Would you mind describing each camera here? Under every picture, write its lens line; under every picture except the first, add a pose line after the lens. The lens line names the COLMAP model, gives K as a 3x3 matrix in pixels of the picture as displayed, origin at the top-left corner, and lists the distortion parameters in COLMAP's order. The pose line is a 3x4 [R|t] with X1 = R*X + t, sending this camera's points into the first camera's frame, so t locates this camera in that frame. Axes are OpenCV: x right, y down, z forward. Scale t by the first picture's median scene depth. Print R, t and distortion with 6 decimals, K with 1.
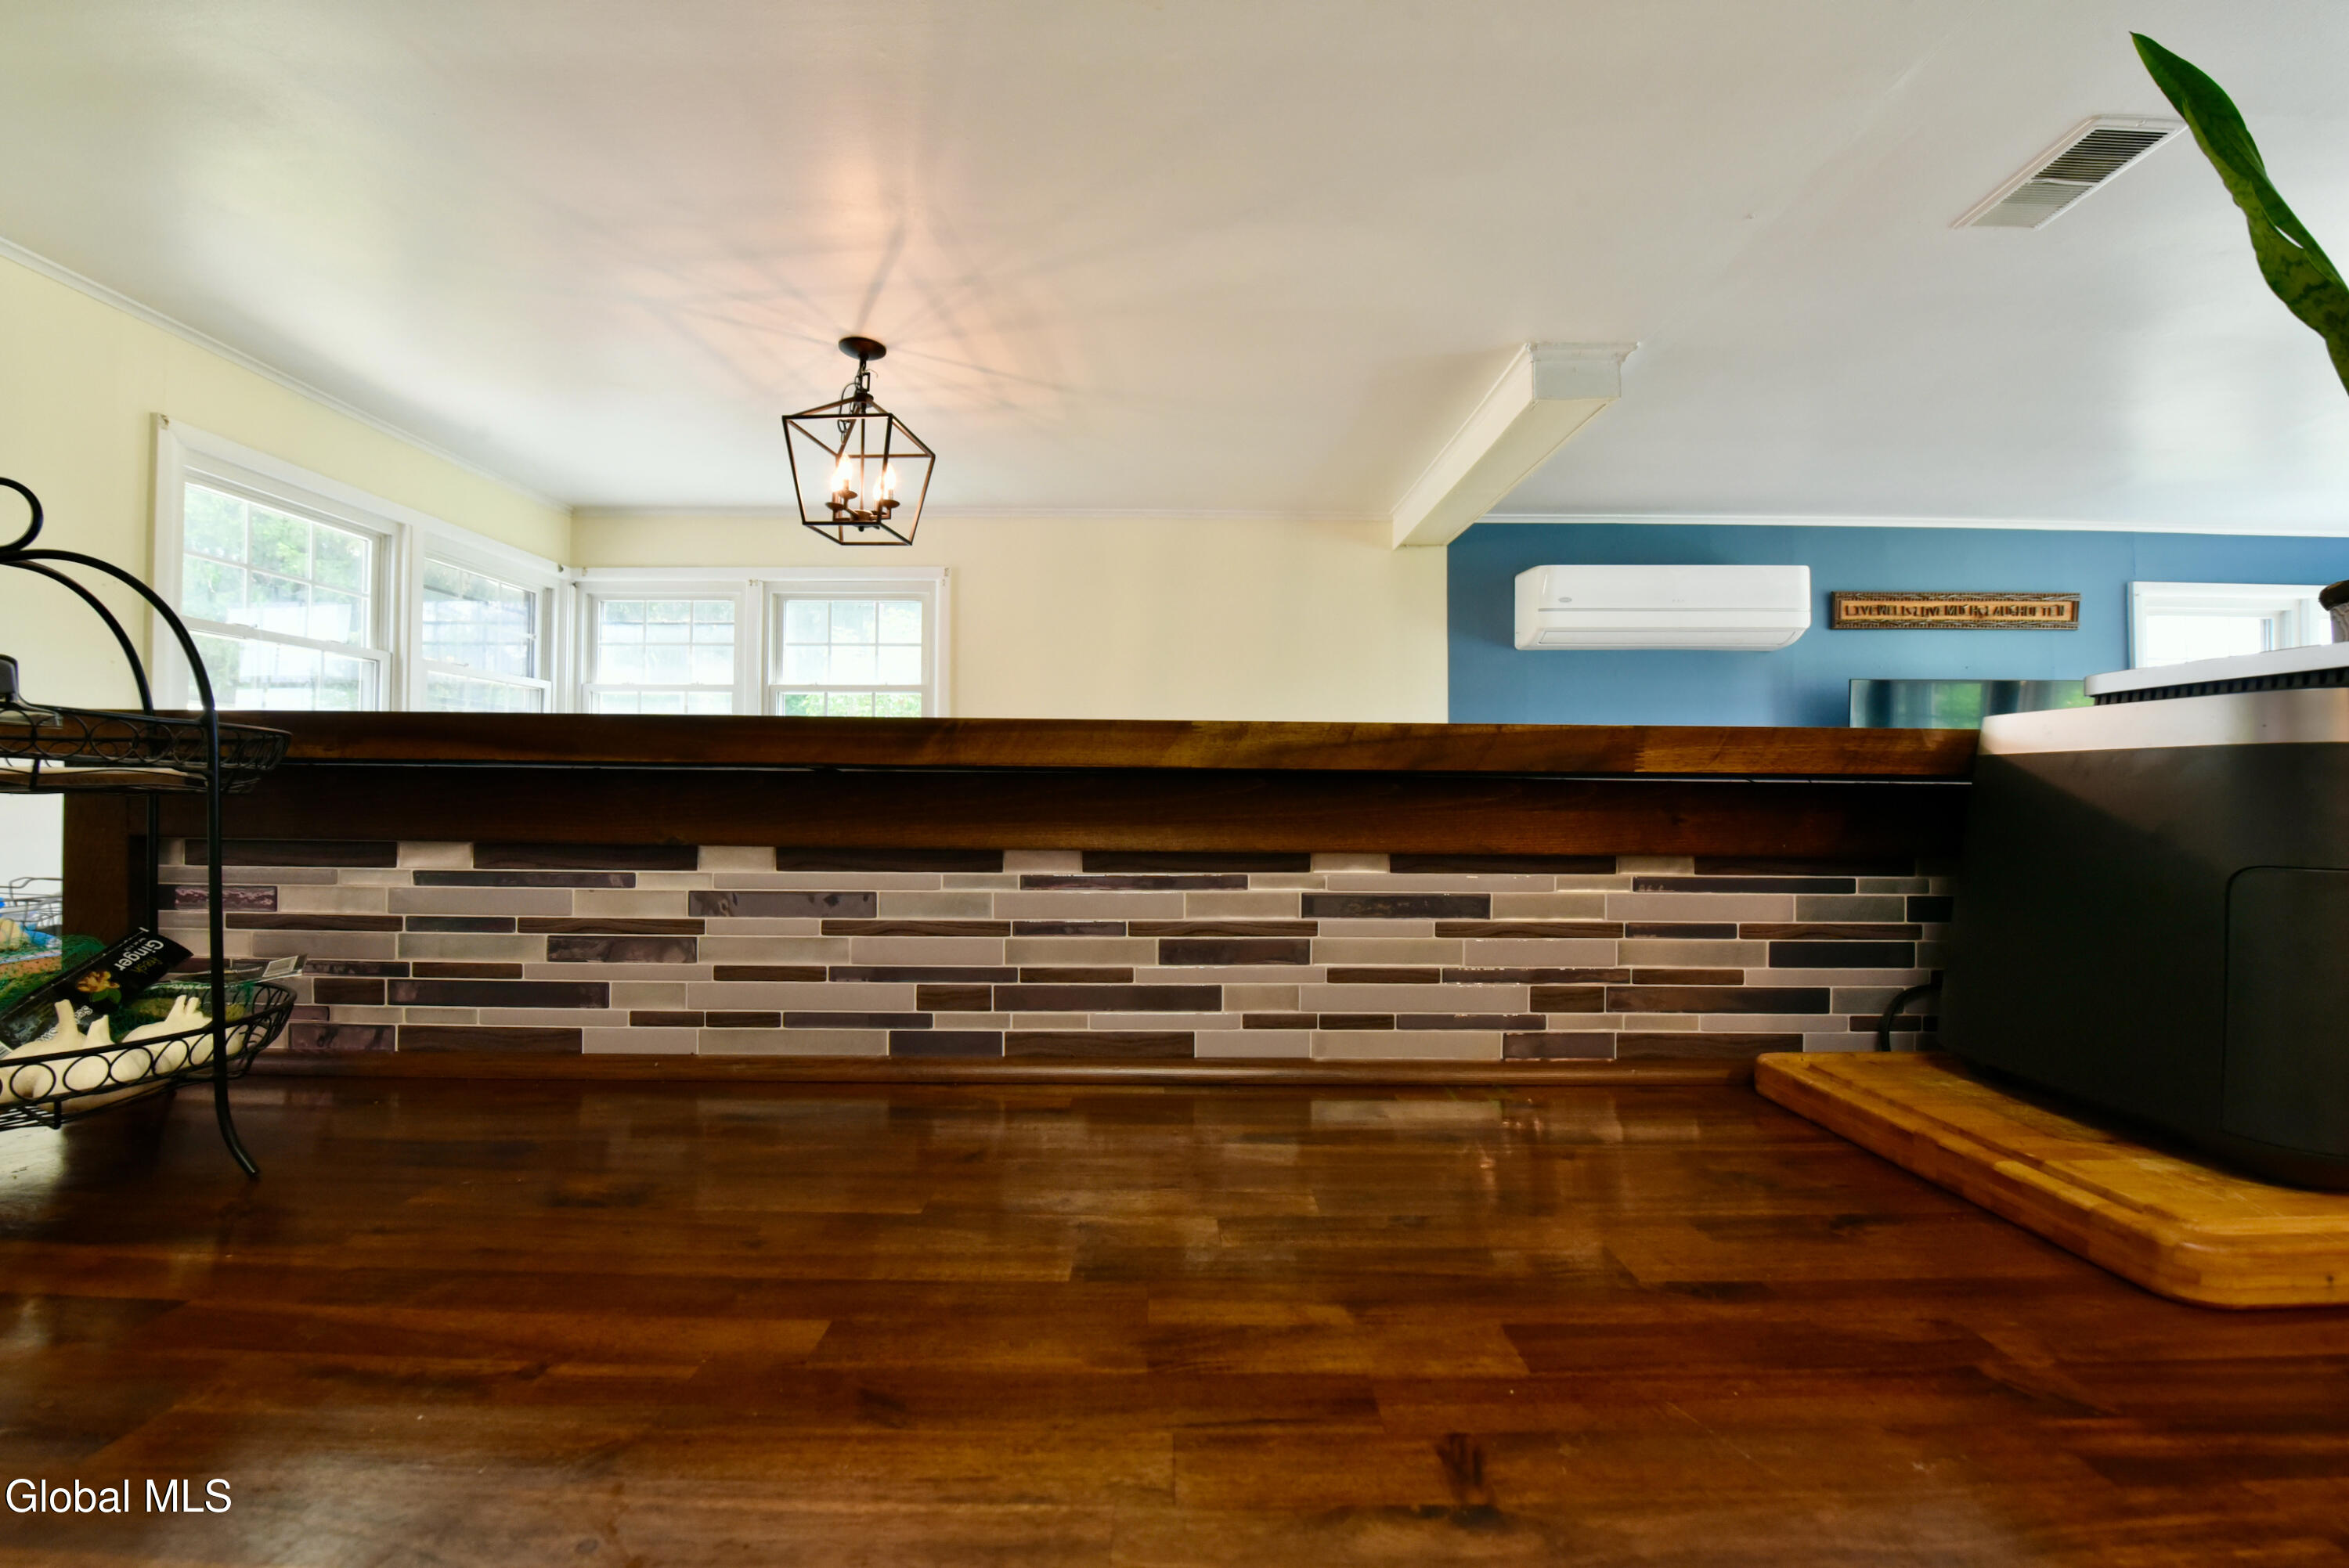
lens RADIAL K [[943.0, 0, 1167.7], [0, 943.0, 787.7], [0, 0, 1]] dist [-0.014630, -0.003614]
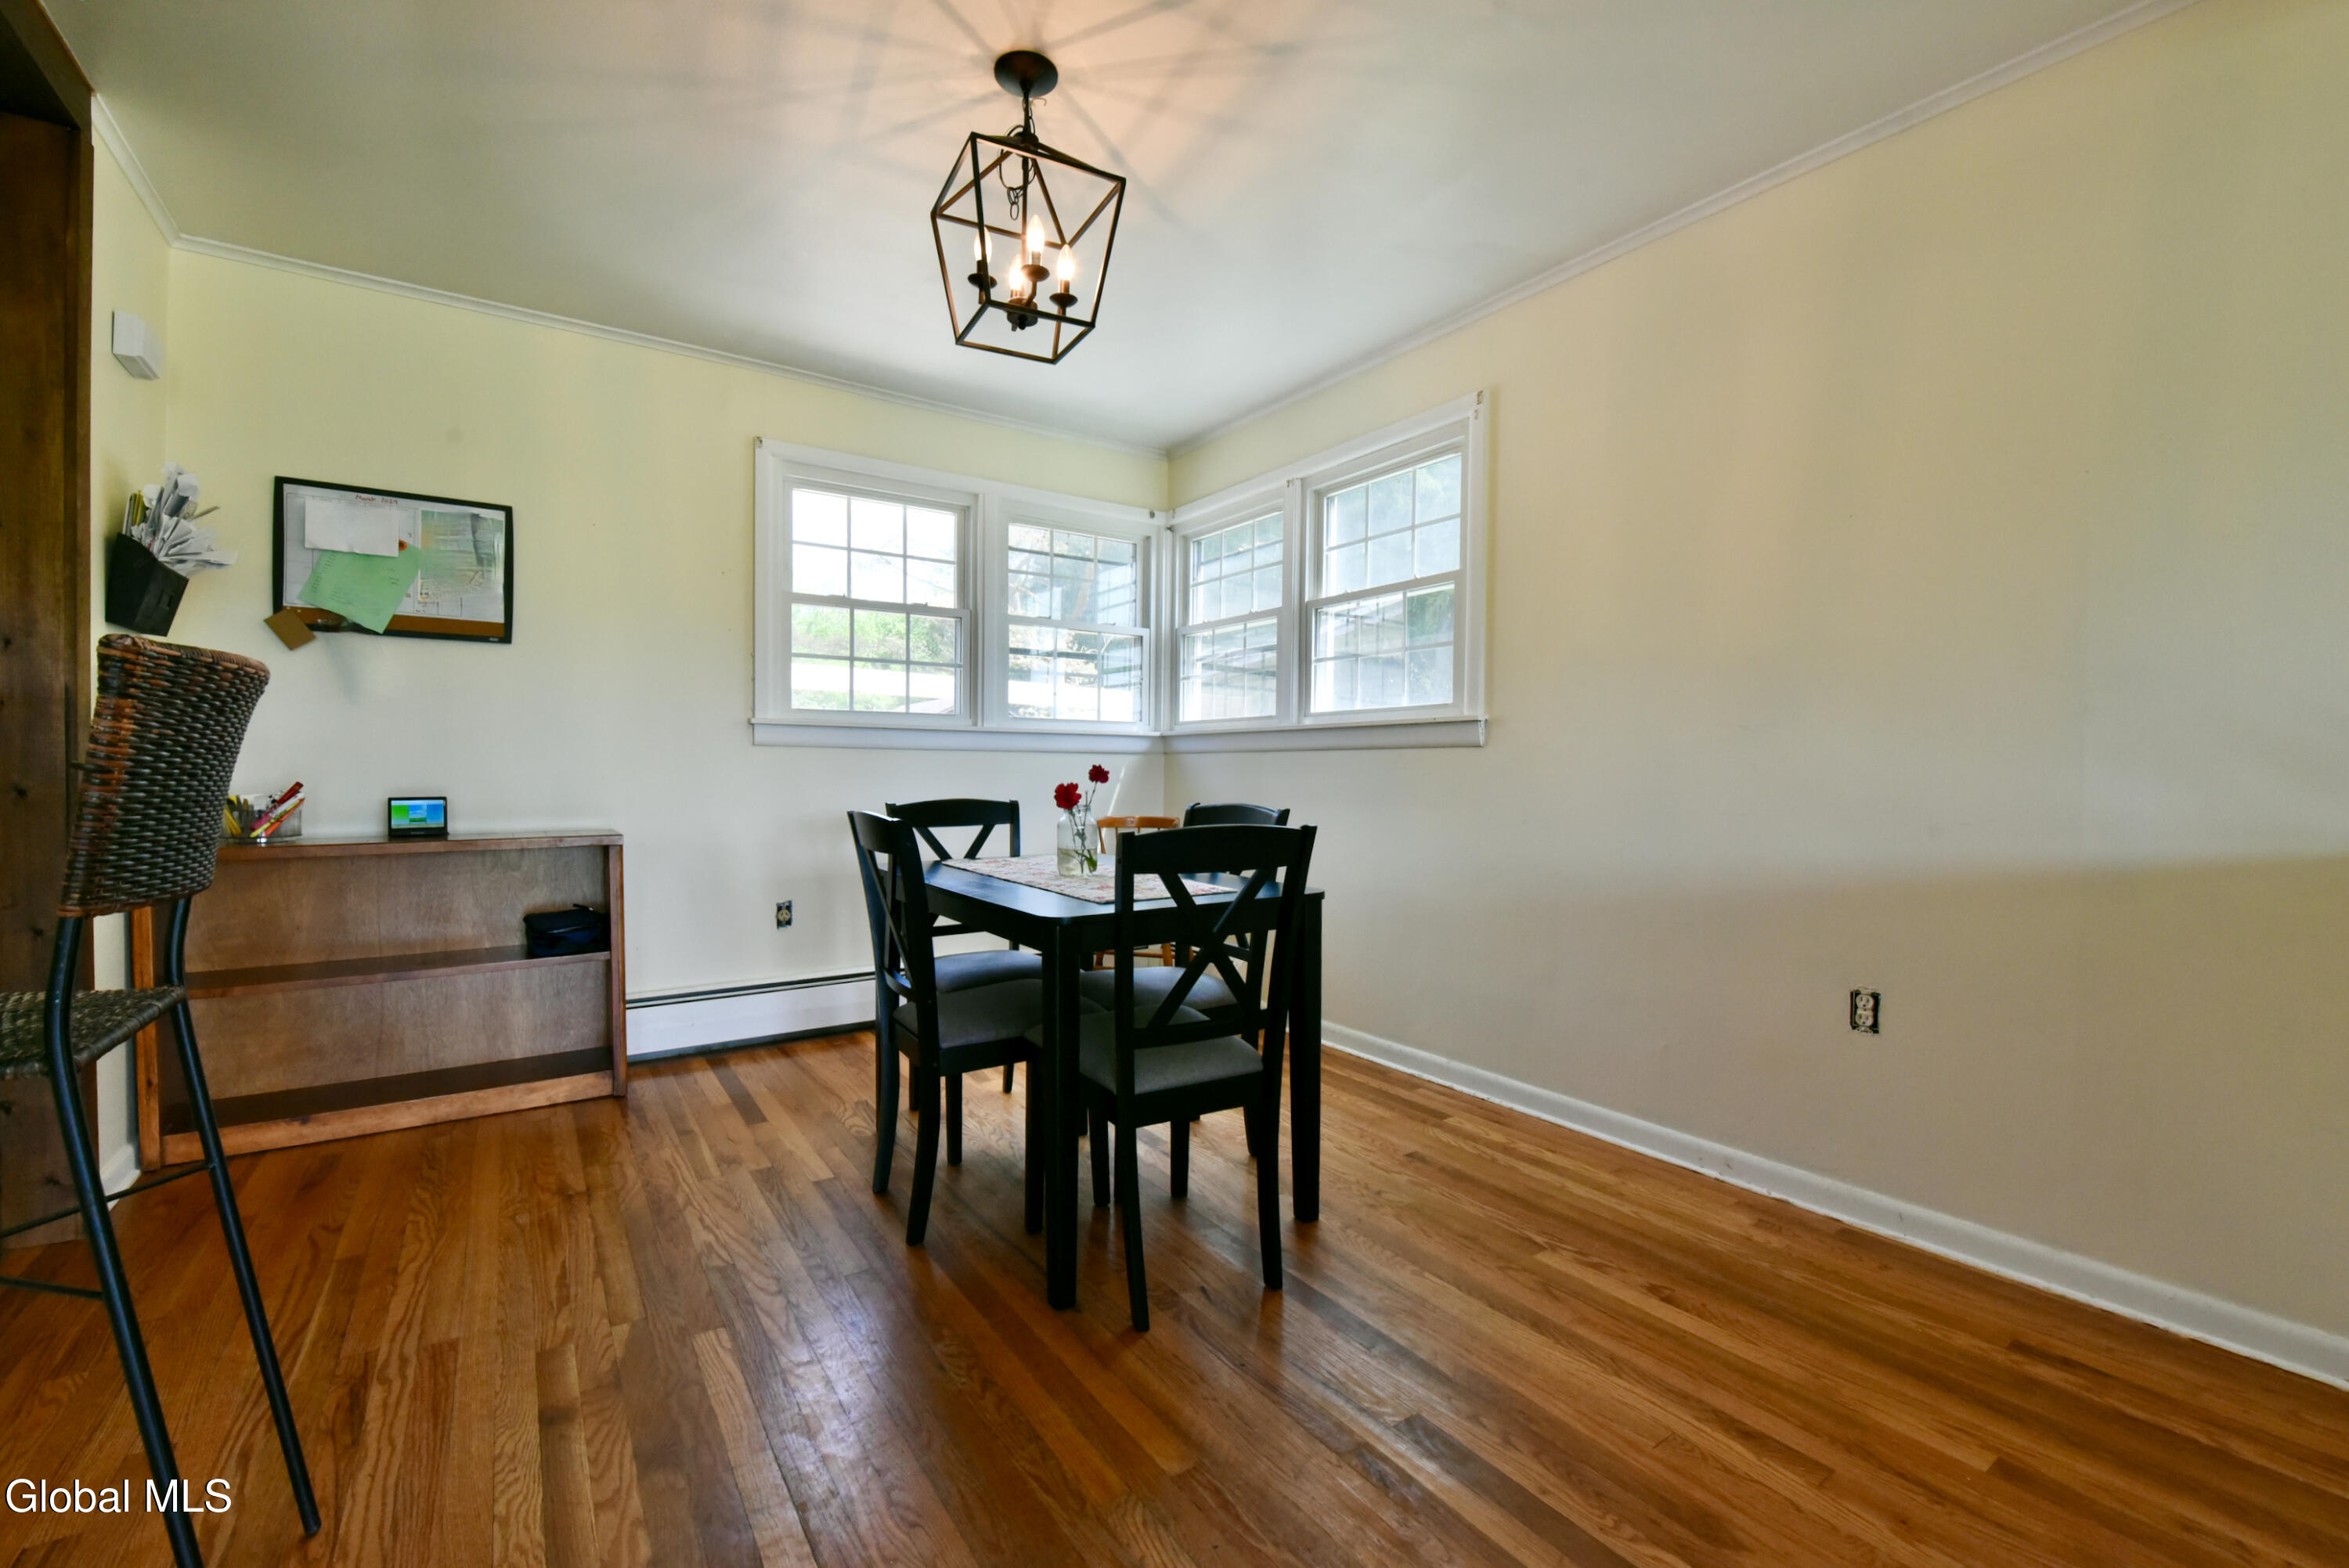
lens RADIAL K [[968.7, 0, 1167.0], [0, 968.7, 788.1], [0, 0, 1]] dist [-0.015688, -0.000219]
pose [[0.566181, 0.014338, -0.824156, 0.405717], [0.001680, 0.999827, 0.018549, 0.074204], [0.824279, -0.011887, 0.566058, 0.774920]]
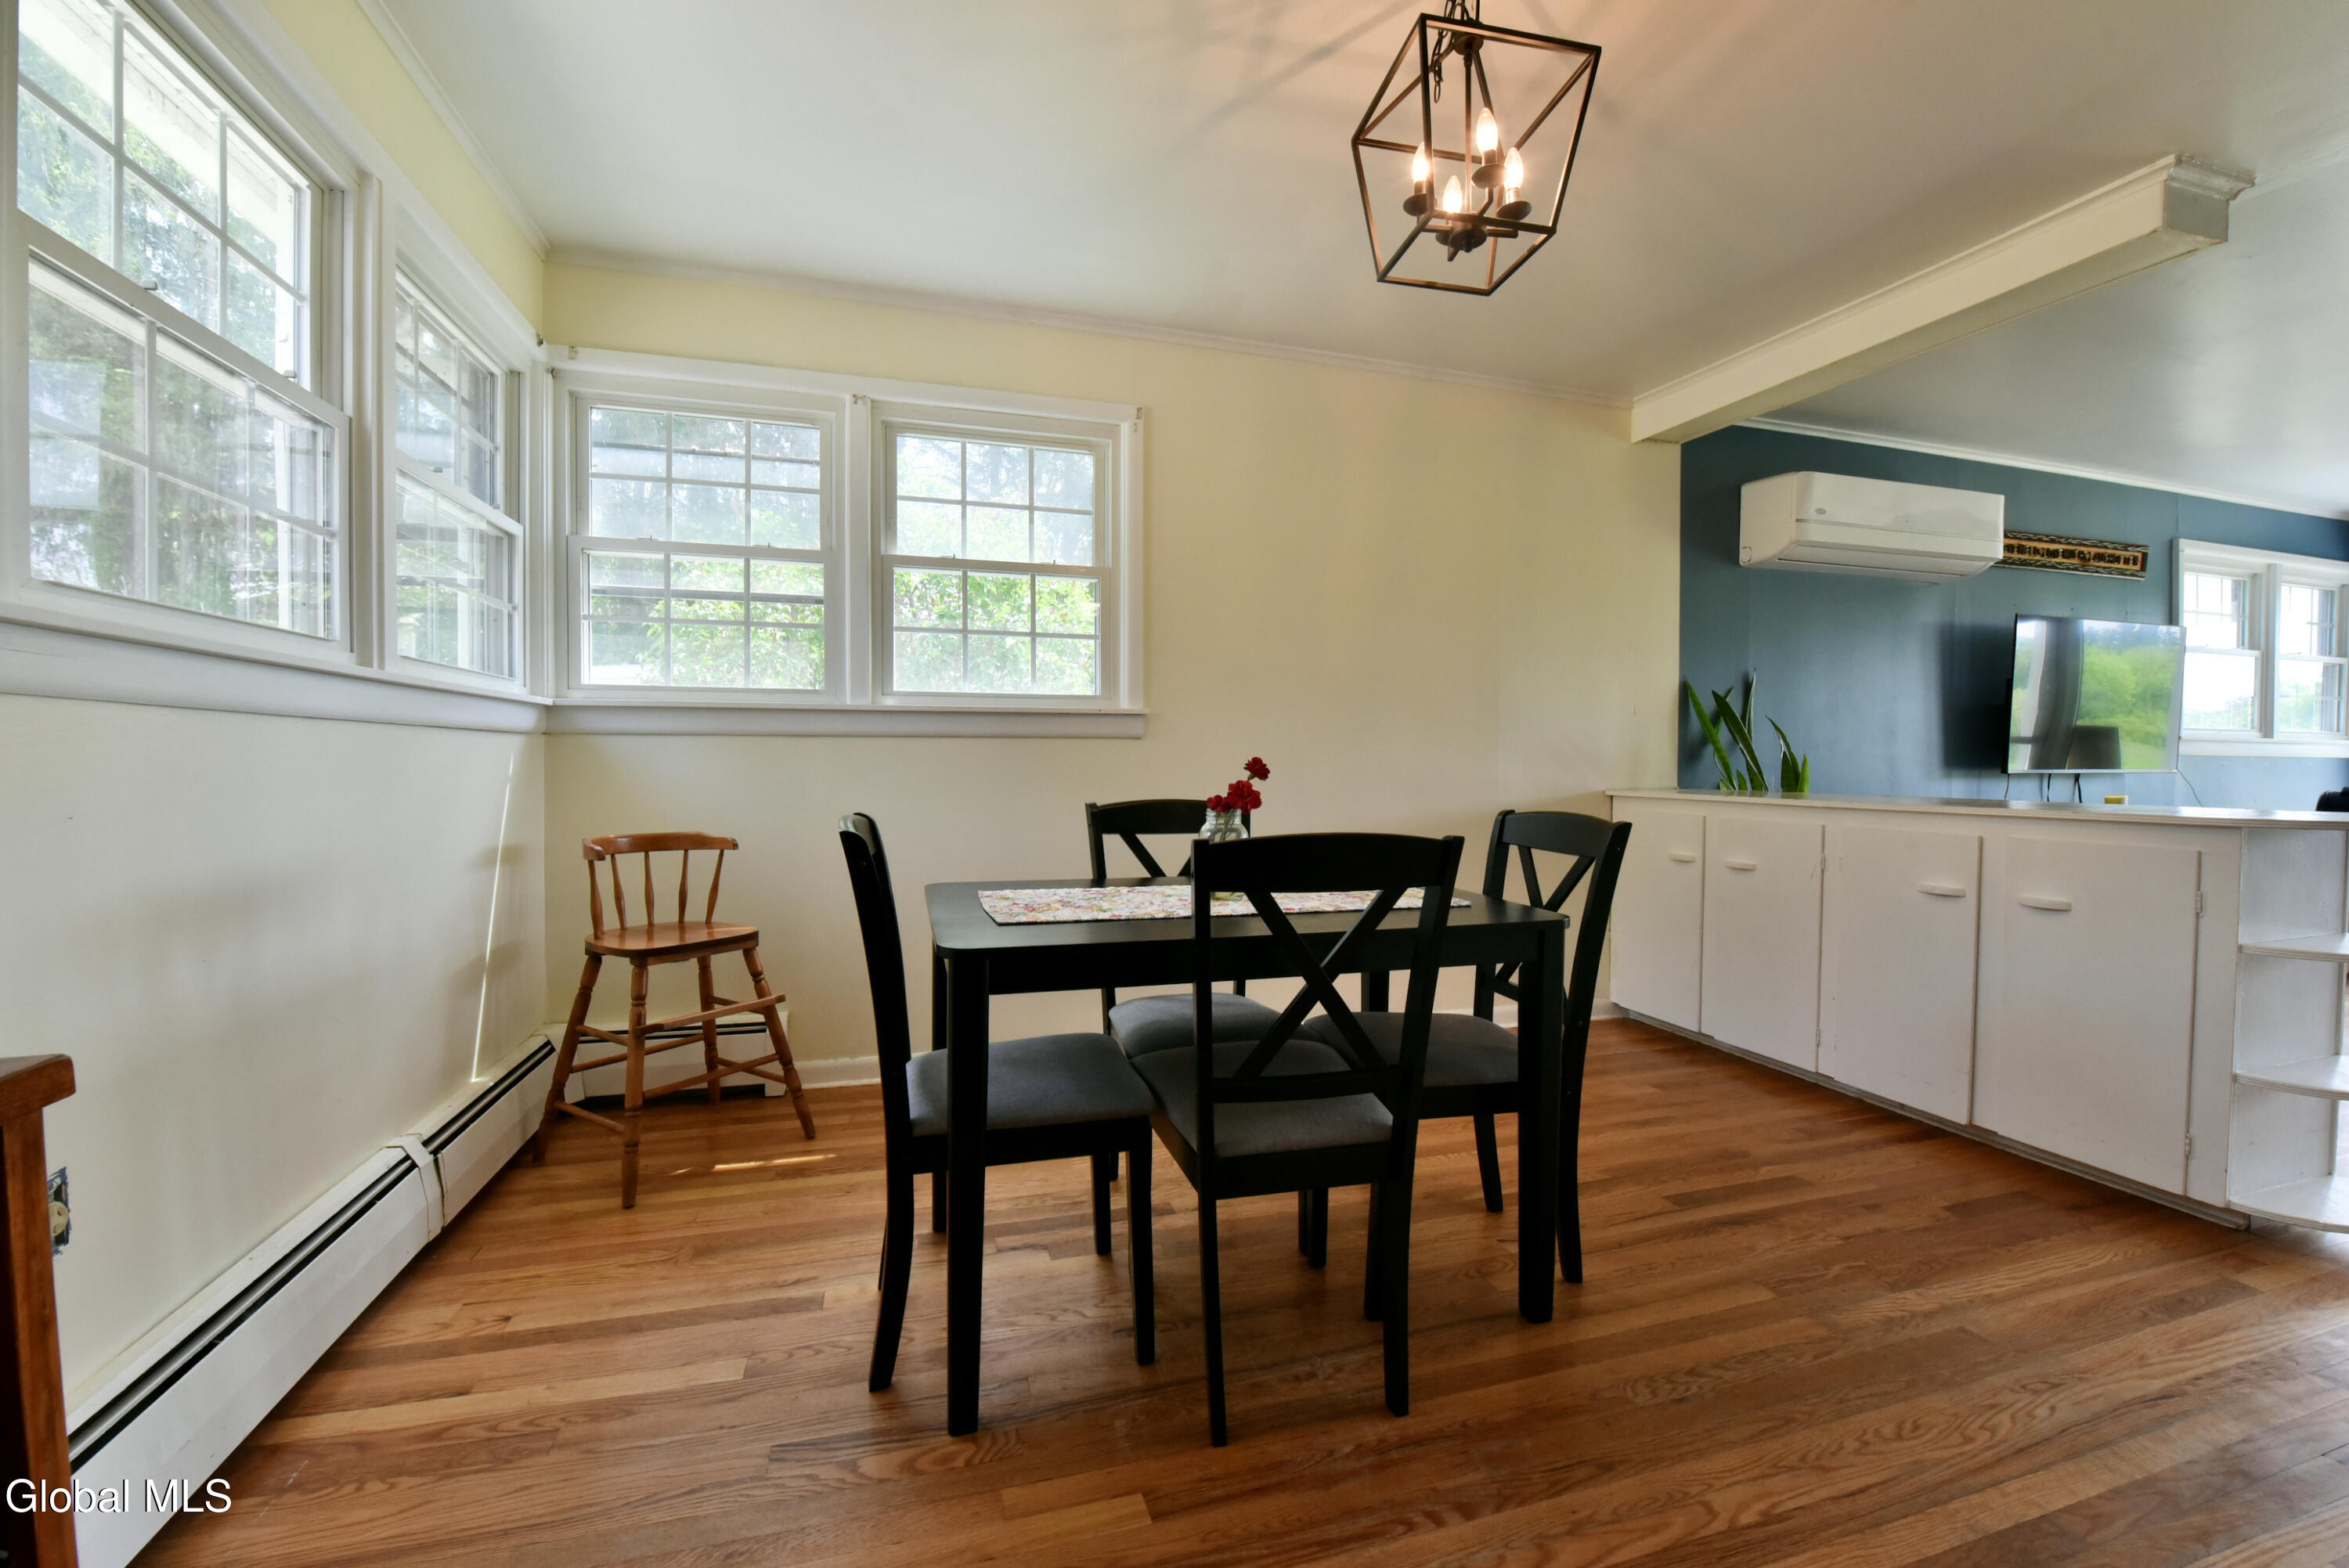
lens RADIAL K [[943.0, 0, 1167.7], [0, 943.0, 787.7], [0, 0, 1]] dist [-0.014630, -0.003614]
pose [[0.957862, -0.009480, 0.287072, -0.798829], [-0.001555, 0.999269, 0.038186, 0.063539], [-0.287224, -0.037023, 0.957148, 0.531129]]
